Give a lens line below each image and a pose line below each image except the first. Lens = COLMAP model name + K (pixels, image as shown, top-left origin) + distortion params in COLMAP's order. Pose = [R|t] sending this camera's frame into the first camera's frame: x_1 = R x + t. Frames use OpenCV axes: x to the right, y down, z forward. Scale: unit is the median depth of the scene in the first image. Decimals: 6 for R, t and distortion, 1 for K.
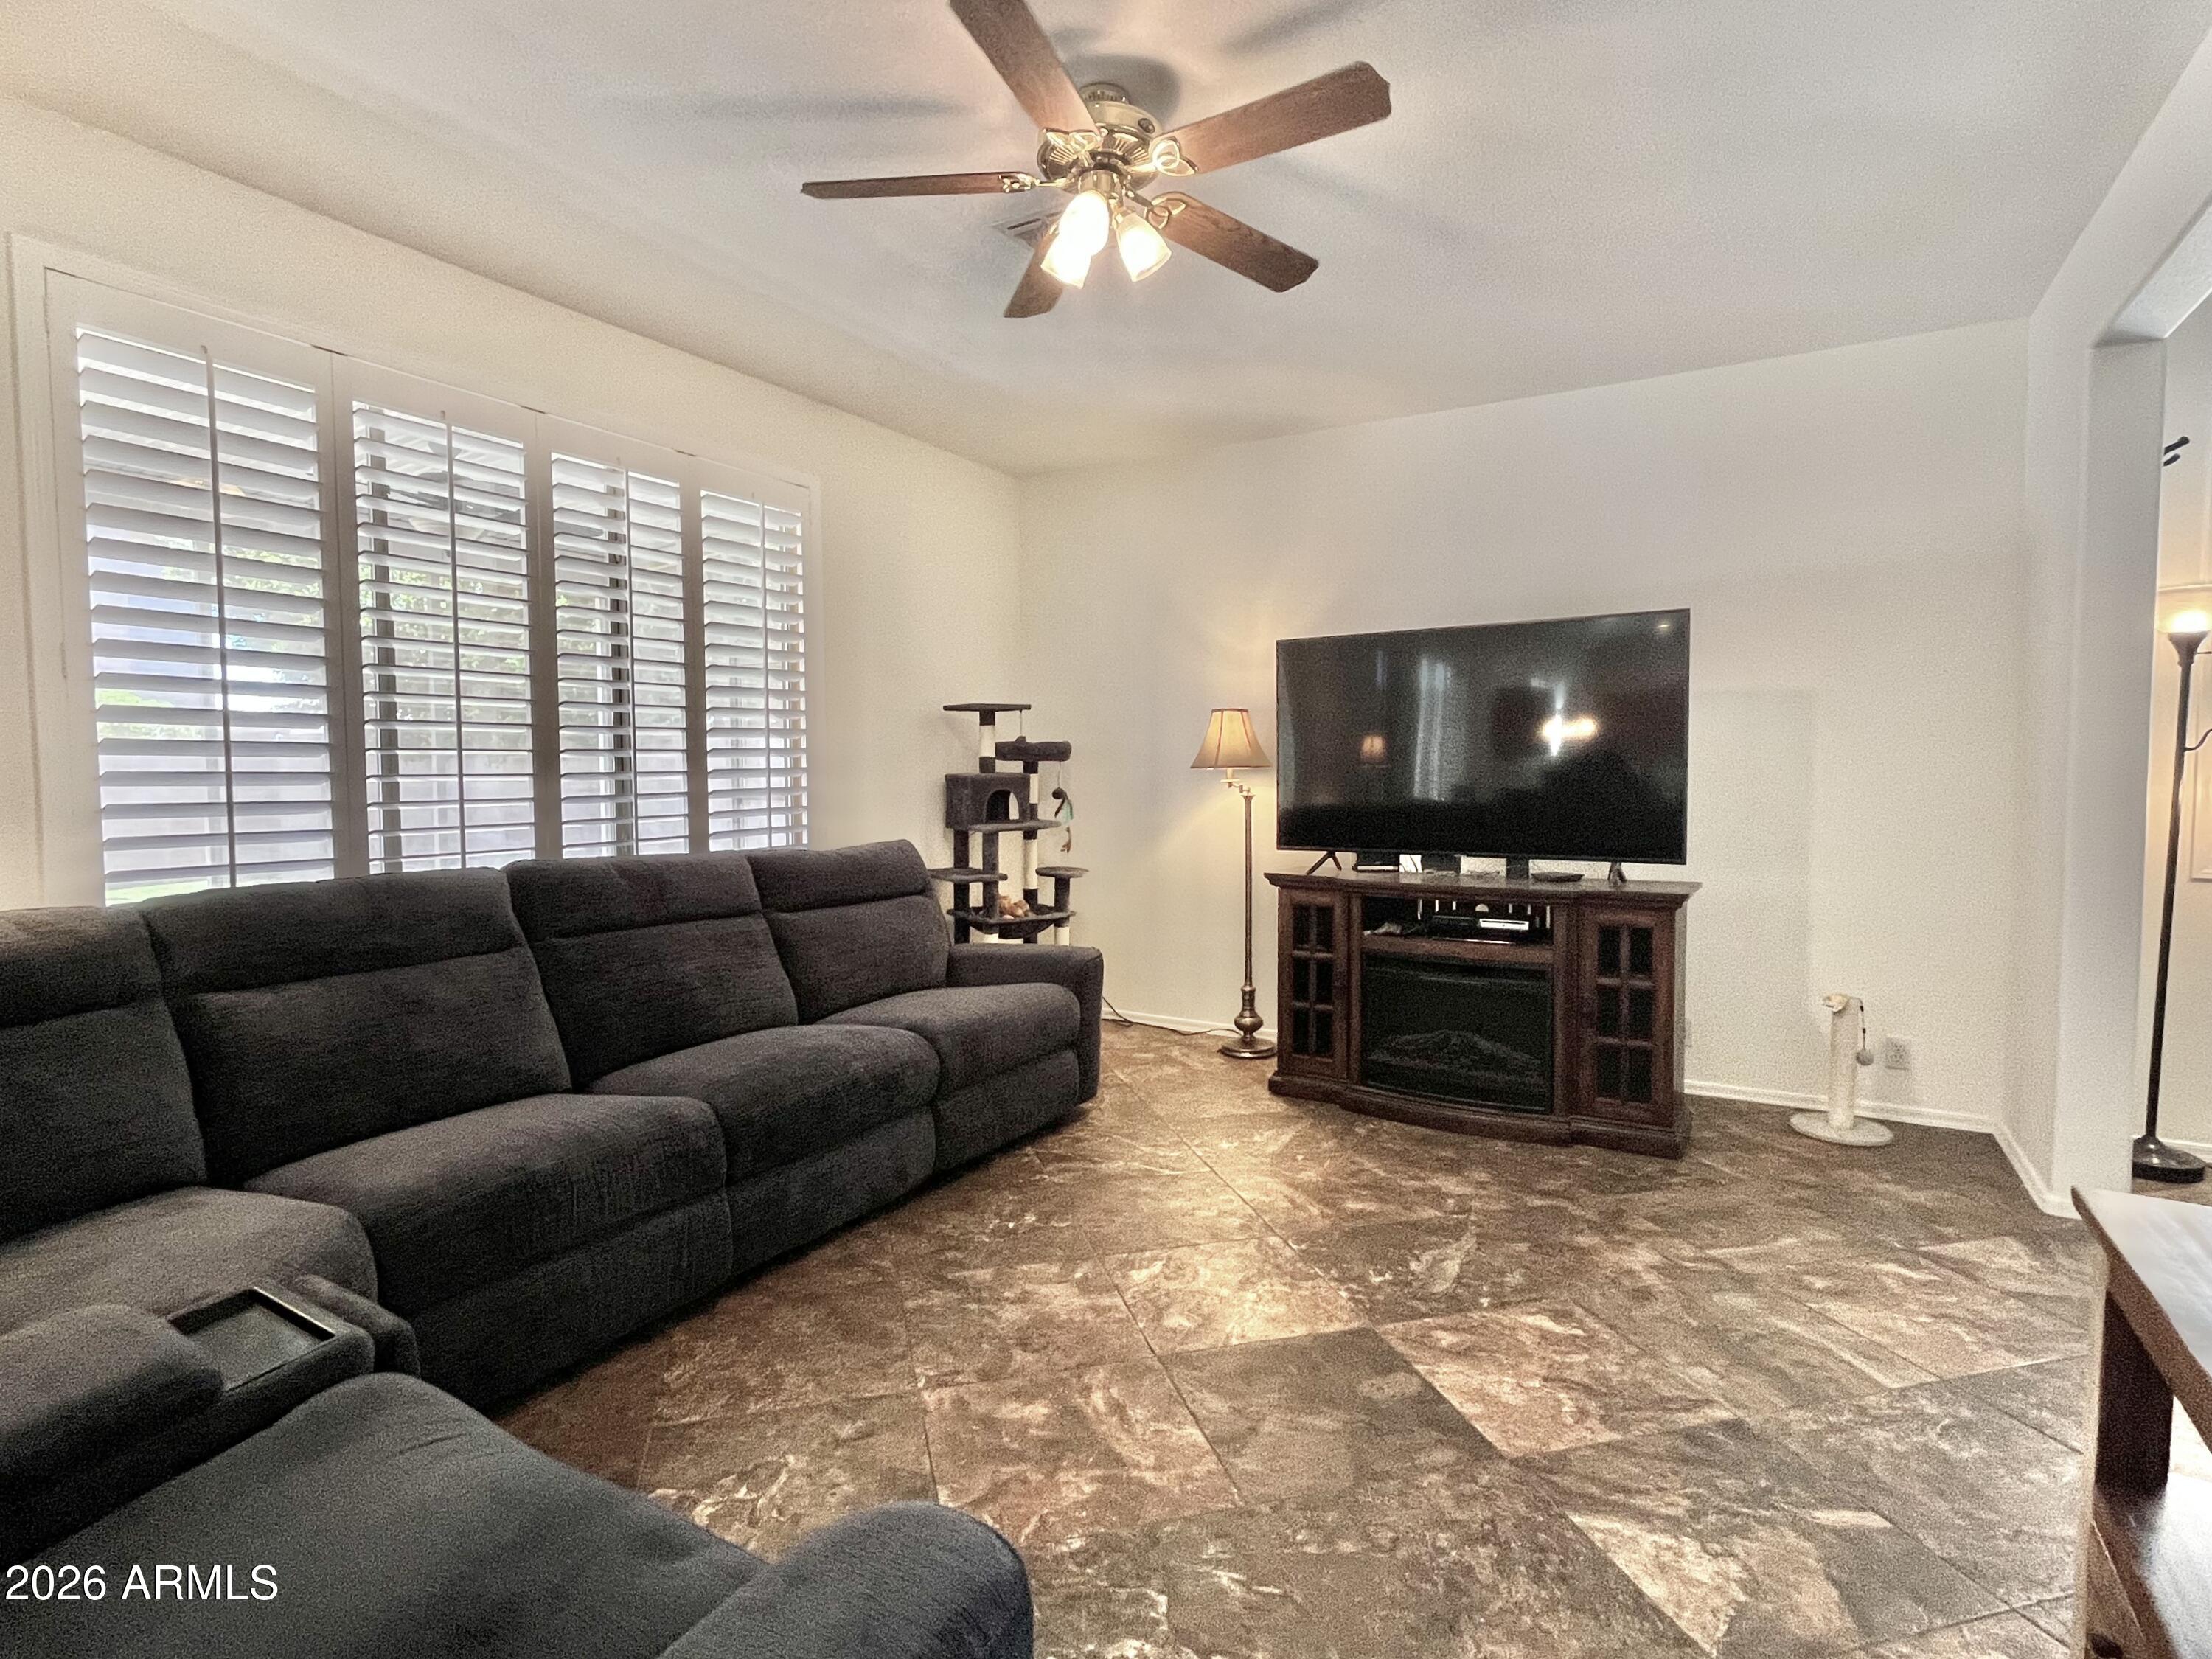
lens RADIAL K [[1113.7, 0, 1090.6], [0, 1113.7, 830.7], [0, 0, 1]] dist [0.001896, -0.000701]
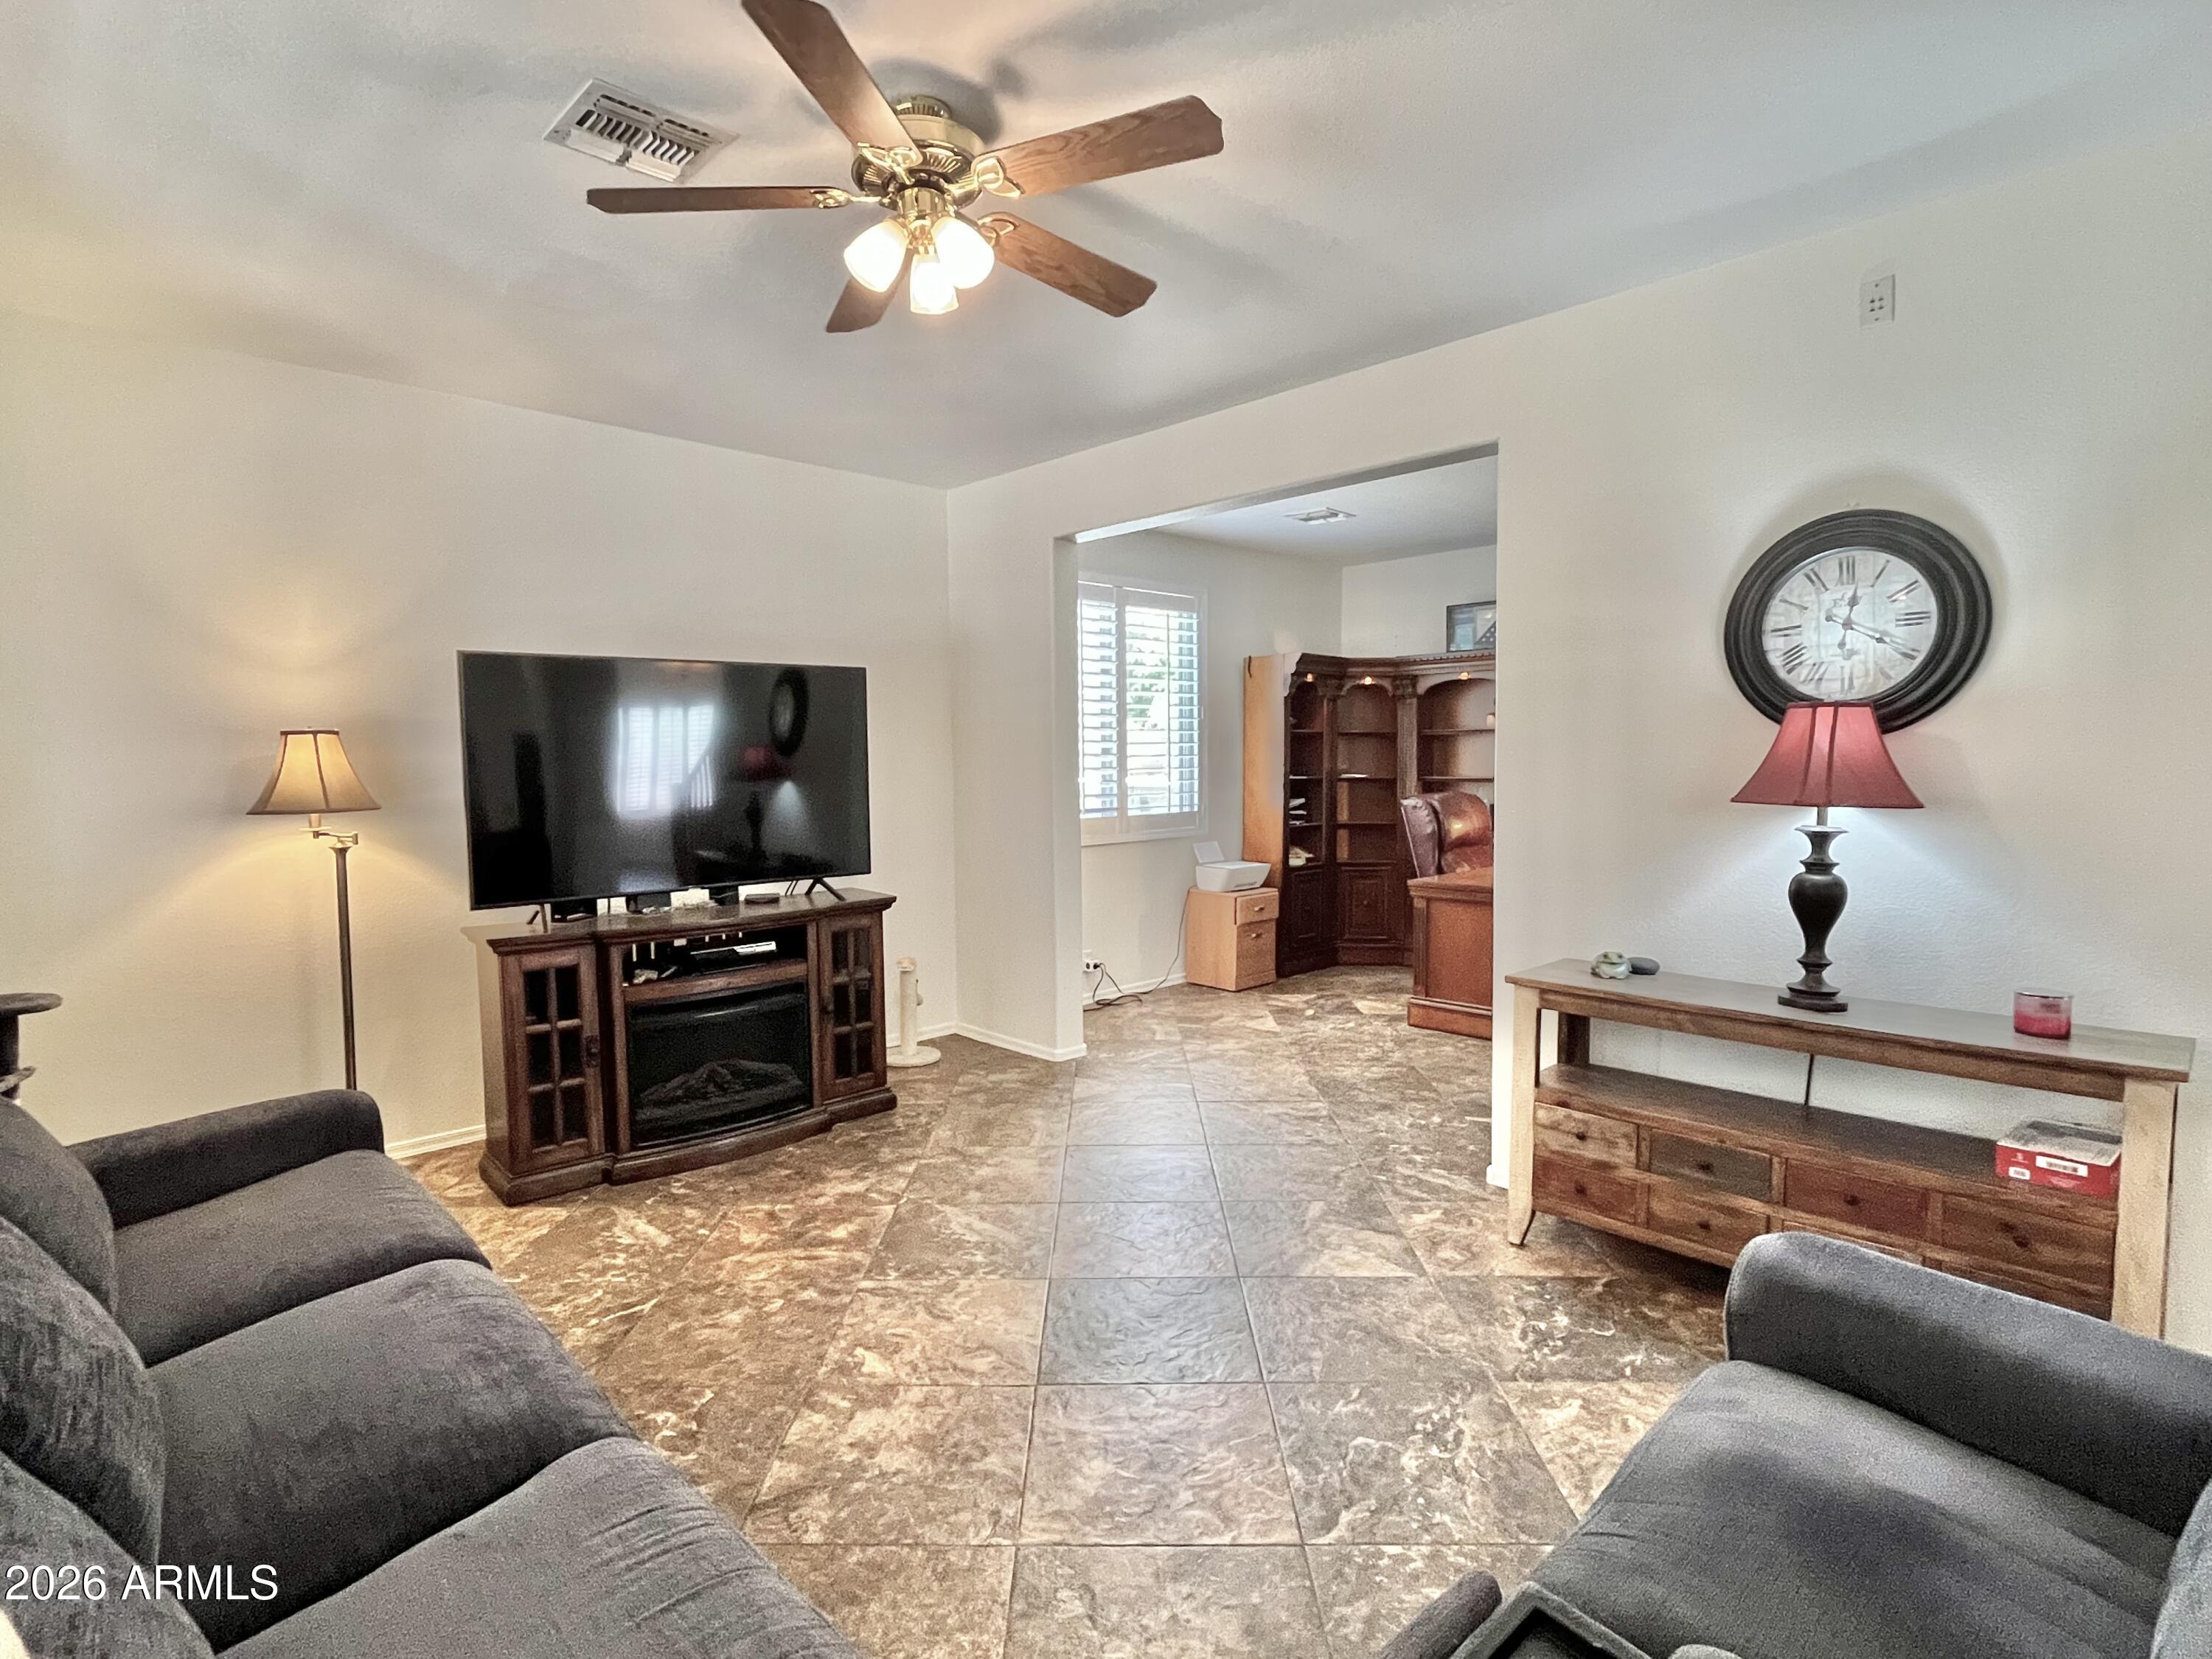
lens RADIAL K [[1113.7, 0, 1091.5], [0, 1113.7, 830.5], [0, 0, 1]] dist [0.001896, -0.000701]
pose [[0.273846, -0.063708, 0.959661, -0.588049], [0.068760, 0.996547, 0.046536, -0.058594], [-0.959312, 0.053243, 0.277282, 0.418701]]
